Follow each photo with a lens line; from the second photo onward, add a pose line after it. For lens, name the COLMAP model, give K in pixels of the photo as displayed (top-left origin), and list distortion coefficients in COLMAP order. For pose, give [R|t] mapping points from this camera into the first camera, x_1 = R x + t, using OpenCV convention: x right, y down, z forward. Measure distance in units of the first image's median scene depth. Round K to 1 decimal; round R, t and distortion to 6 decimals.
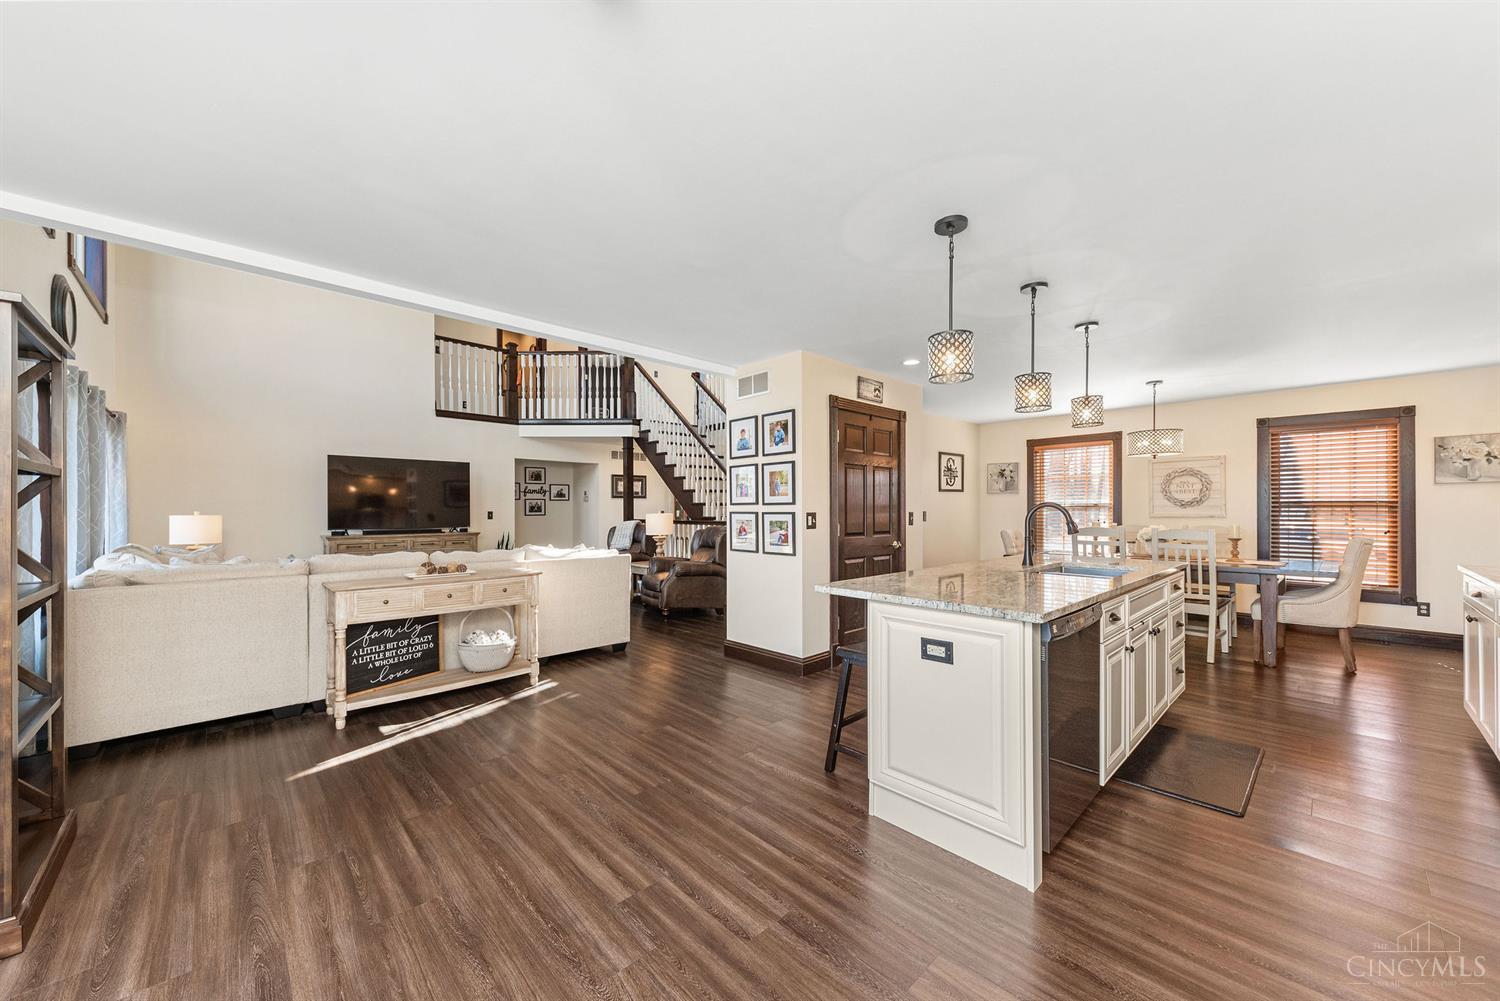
lens RADIAL K [[553.4, 0, 748.4], [0, 553.4, 509.8], [0, 0, 1]] dist [0.008166, -0.000975]
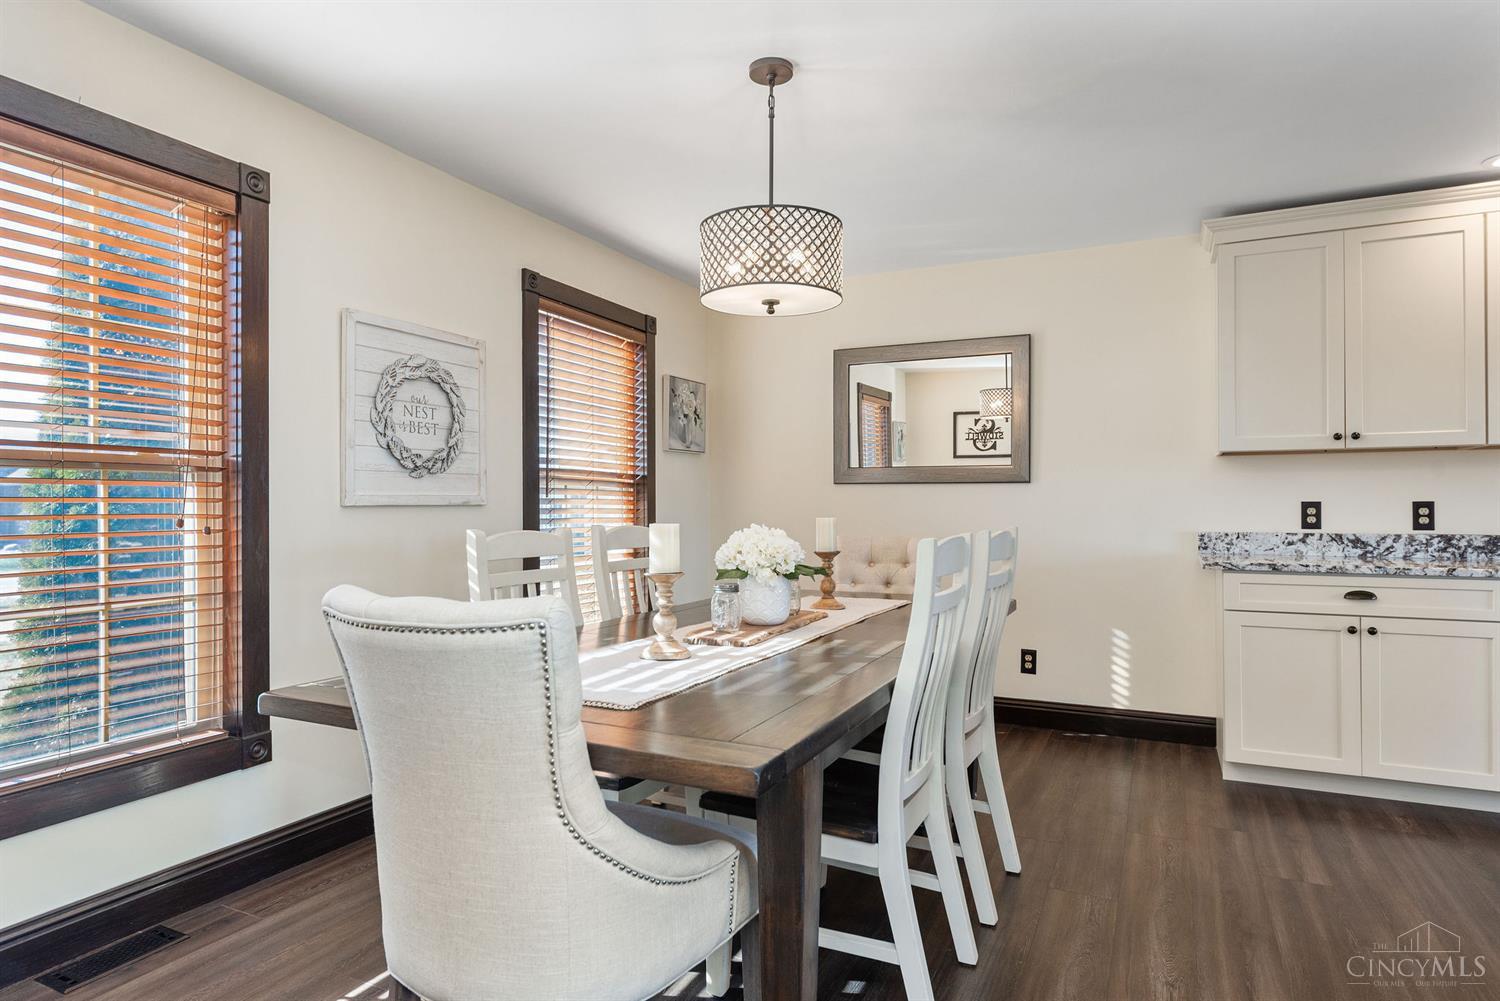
lens RADIAL K [[840.0, 0, 757.1], [0, 840.0, 500.3], [0, 0, 1]] dist [-0.007266, -0.000768]
pose [[-0.346655, 0.007385, 0.937964, 0.191849], [0.002363, 0.999973, -0.006999, 0.010322], [-0.937990, -0.000210, -0.346663, 0.752618]]
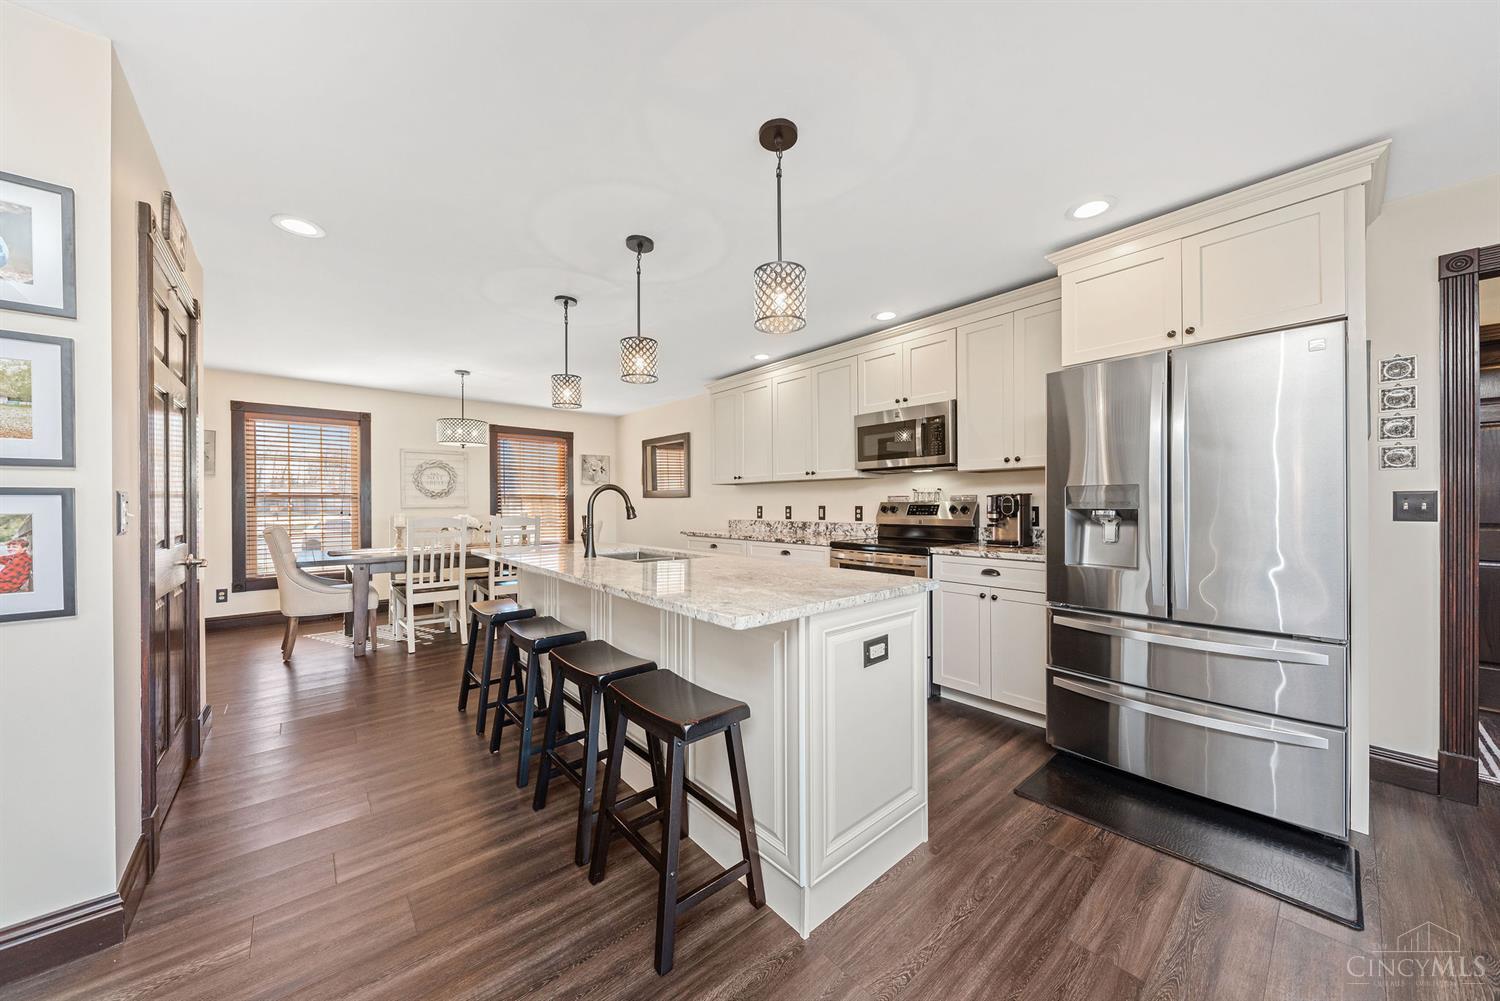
lens RADIAL K [[516.7, 0, 755.3], [0, 516.7, 505.5], [0, 0, 1]] dist [-0.004903, -0.000062]
pose [[0.041856, 0.000287, 0.999124, -0.110275], [0.002589, 0.999997, -0.000395, 0.008140], [-0.999120, 0.002604, 0.041855, 0.280682]]
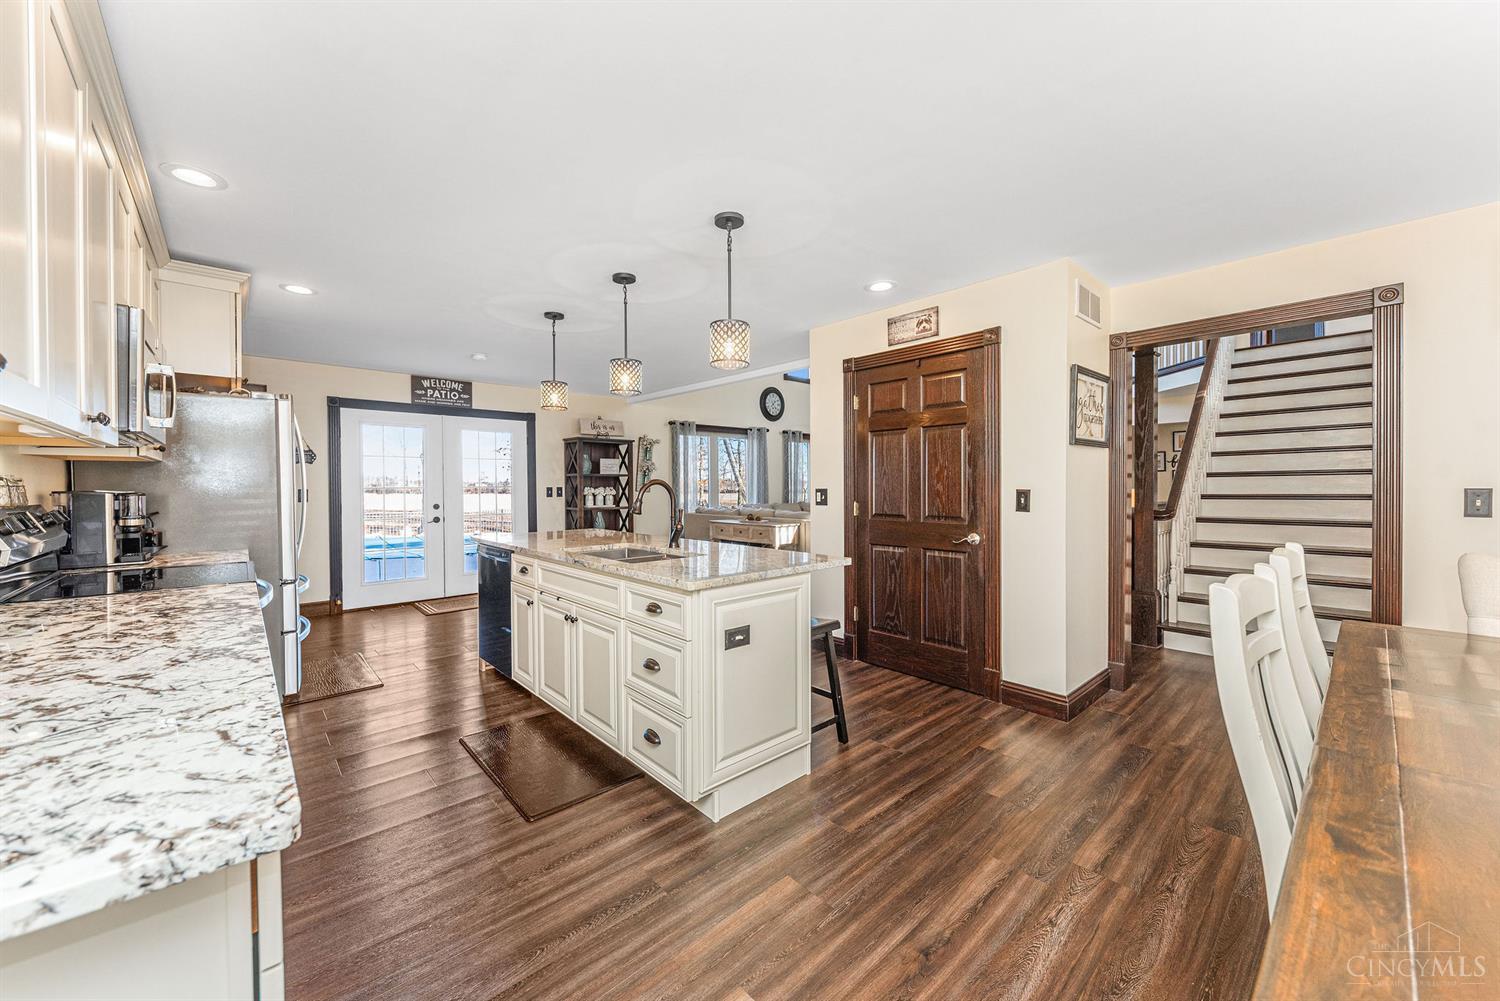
lens RADIAL K [[553.4, 0, 748.1], [0, 553.4, 497.7], [0, 0, 1]] dist [0.008166, -0.000975]
pose [[-0.026698, 0.025610, -0.999315, 0.568144], [0.004341, 0.999665, 0.025503, -0.002599], [0.999634, -0.003657, -0.026800, 0.458500]]
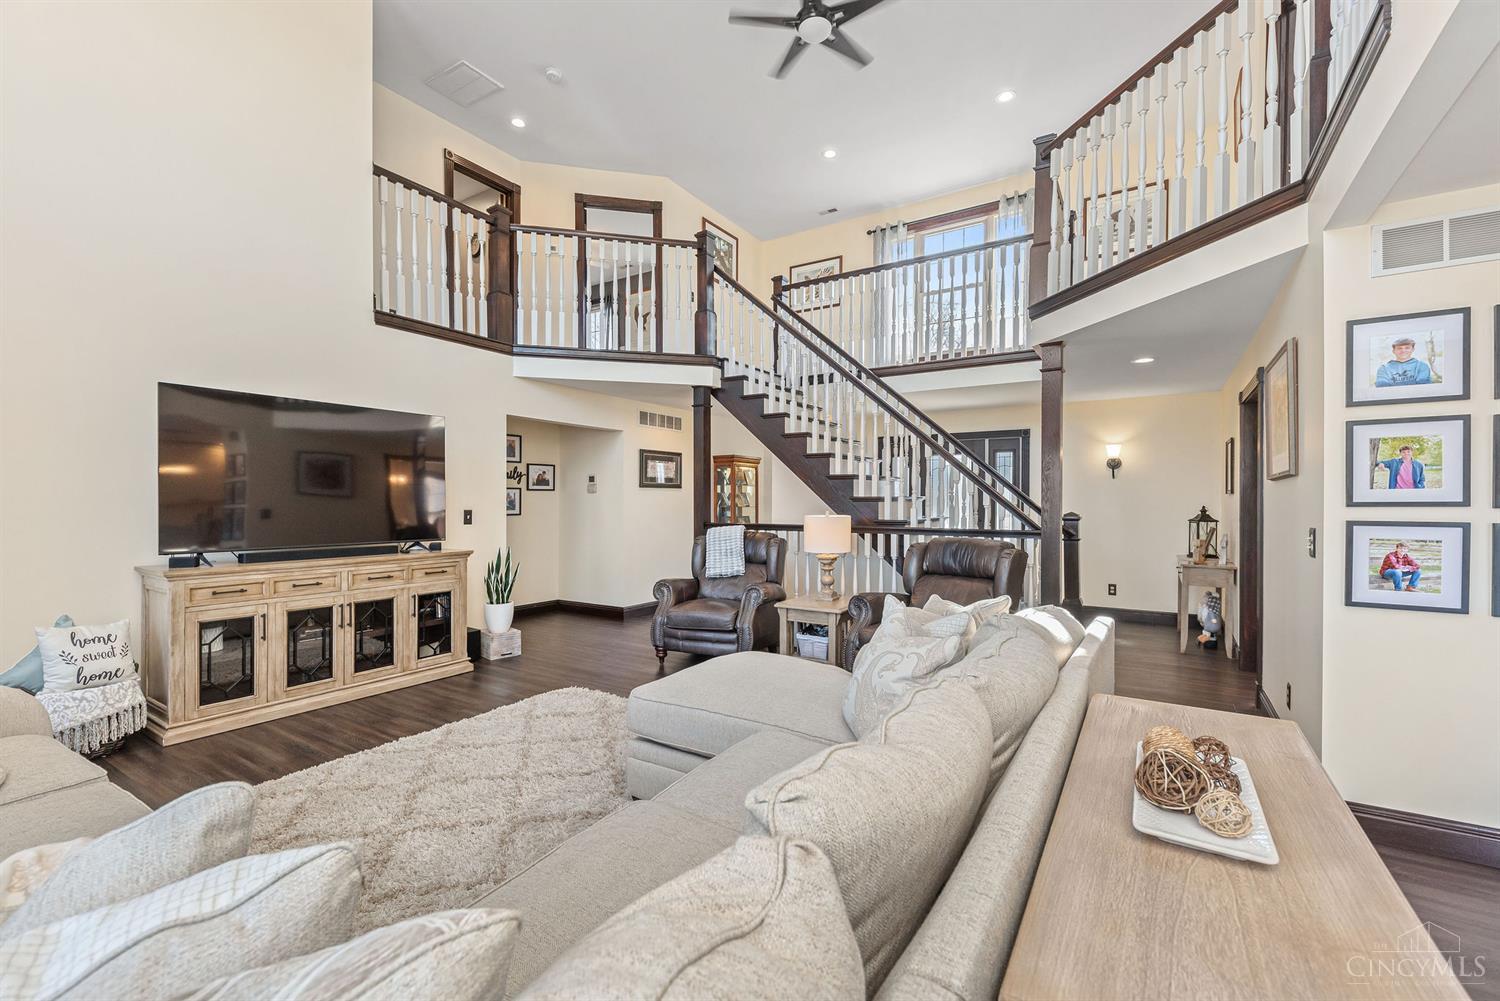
lens RADIAL K [[630.5, 0, 747.3], [0, 630.5, 504.0], [0, 0, 1]] dist [0.000613, -0.003231]
pose [[0.970819, 0.004234, 0.239775, -0.360984], [-0.004694, 0.999988, 0.001347, -0.005257], [-0.239766, -0.002434, 0.970828, 0.348328]]
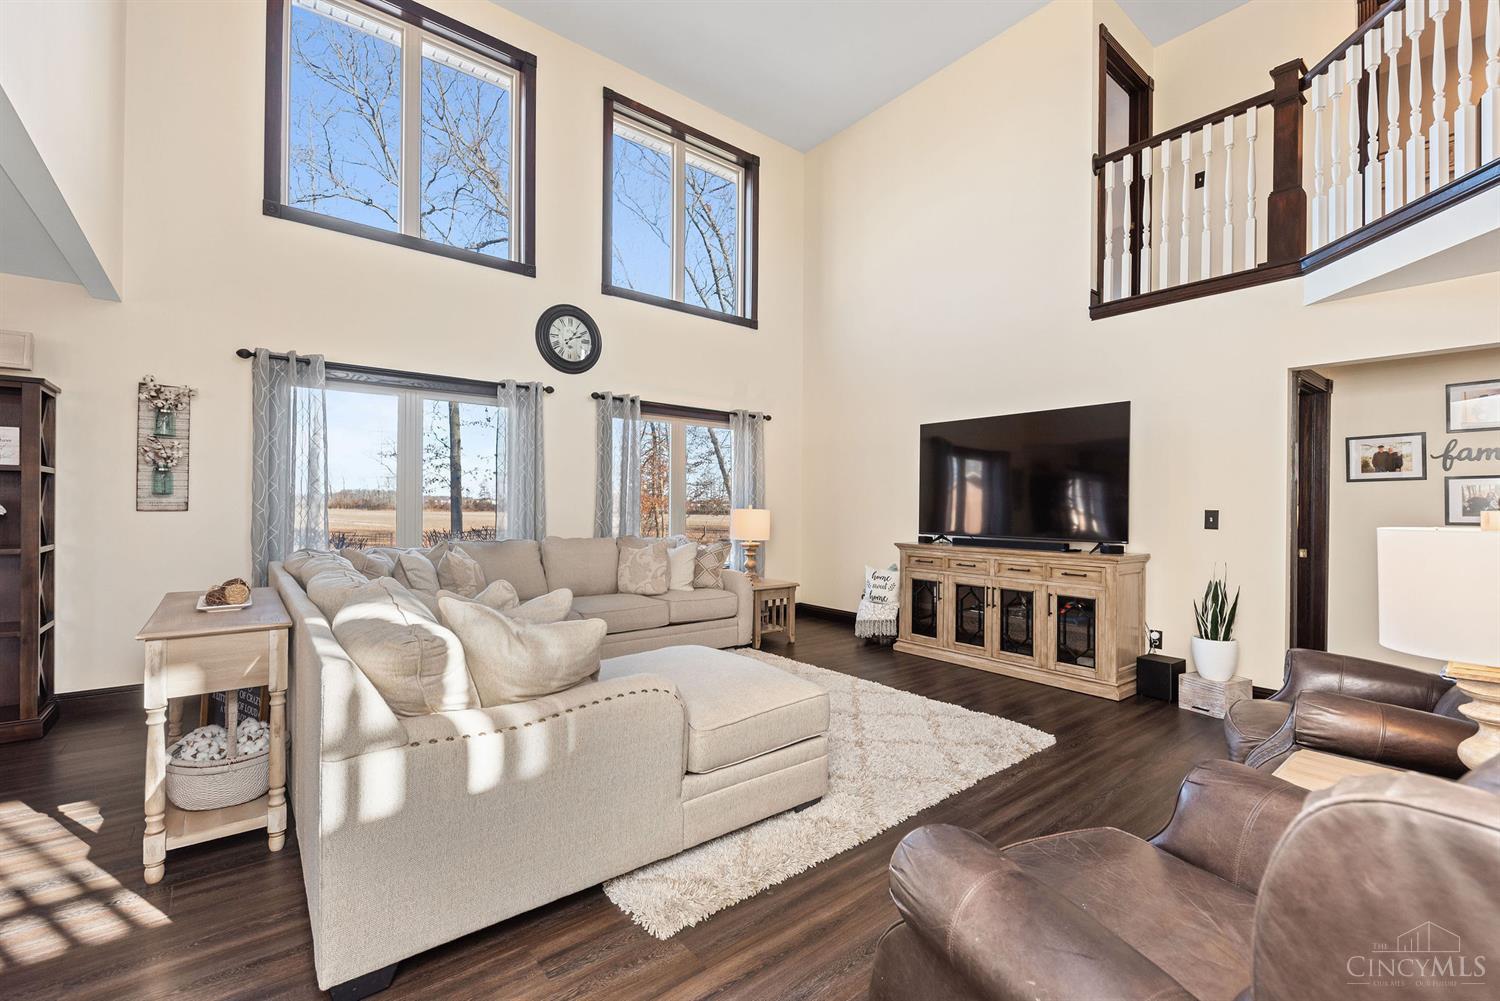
lens RADIAL K [[630.5, 0, 738.3], [0, 630.5, 504.7], [0, 0, 1]] dist [0.000613, -0.003231]
pose [[-0.101378, -0.001025, -0.994847, 0.036515], [-0.009456, 0.999955, -0.000066, 0.002011], [0.994803, 0.009400, -0.101383, 0.722506]]
